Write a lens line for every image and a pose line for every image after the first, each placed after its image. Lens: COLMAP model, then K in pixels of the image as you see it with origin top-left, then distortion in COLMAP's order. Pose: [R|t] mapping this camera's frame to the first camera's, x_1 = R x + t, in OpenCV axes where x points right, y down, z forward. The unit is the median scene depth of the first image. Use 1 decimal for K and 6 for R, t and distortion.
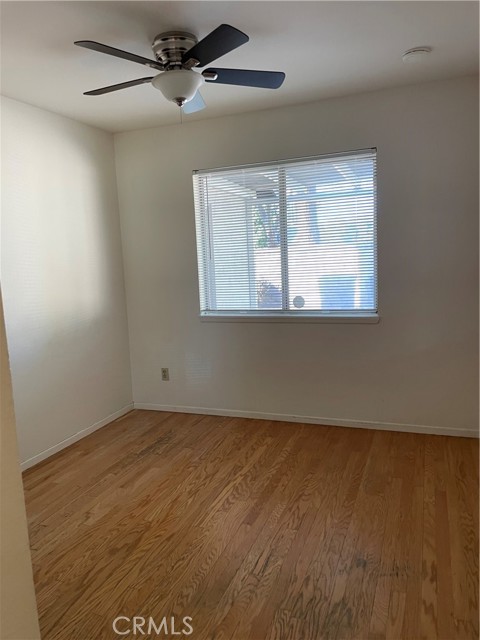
lens RADIAL K [[473.4, 0, 240.0], [0, 473.4, 320.0], [0, 0, 1]] dist [0.081370, -0.105139]
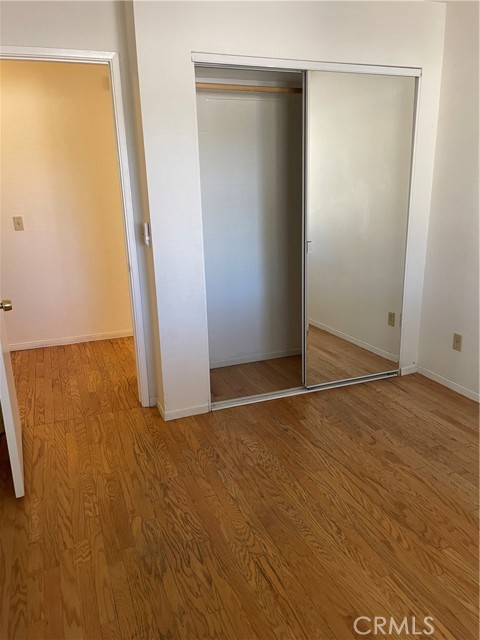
lens RADIAL K [[473.4, 0, 240.0], [0, 473.4, 320.0], [0, 0, 1]] dist [0.081370, -0.105139]
pose [[-0.724796, 0.251322, -0.641488, 0.547846], [-0.036052, 0.915982, 0.399597, -0.247759], [0.688019, 0.312753, -0.654840, 1.482362]]
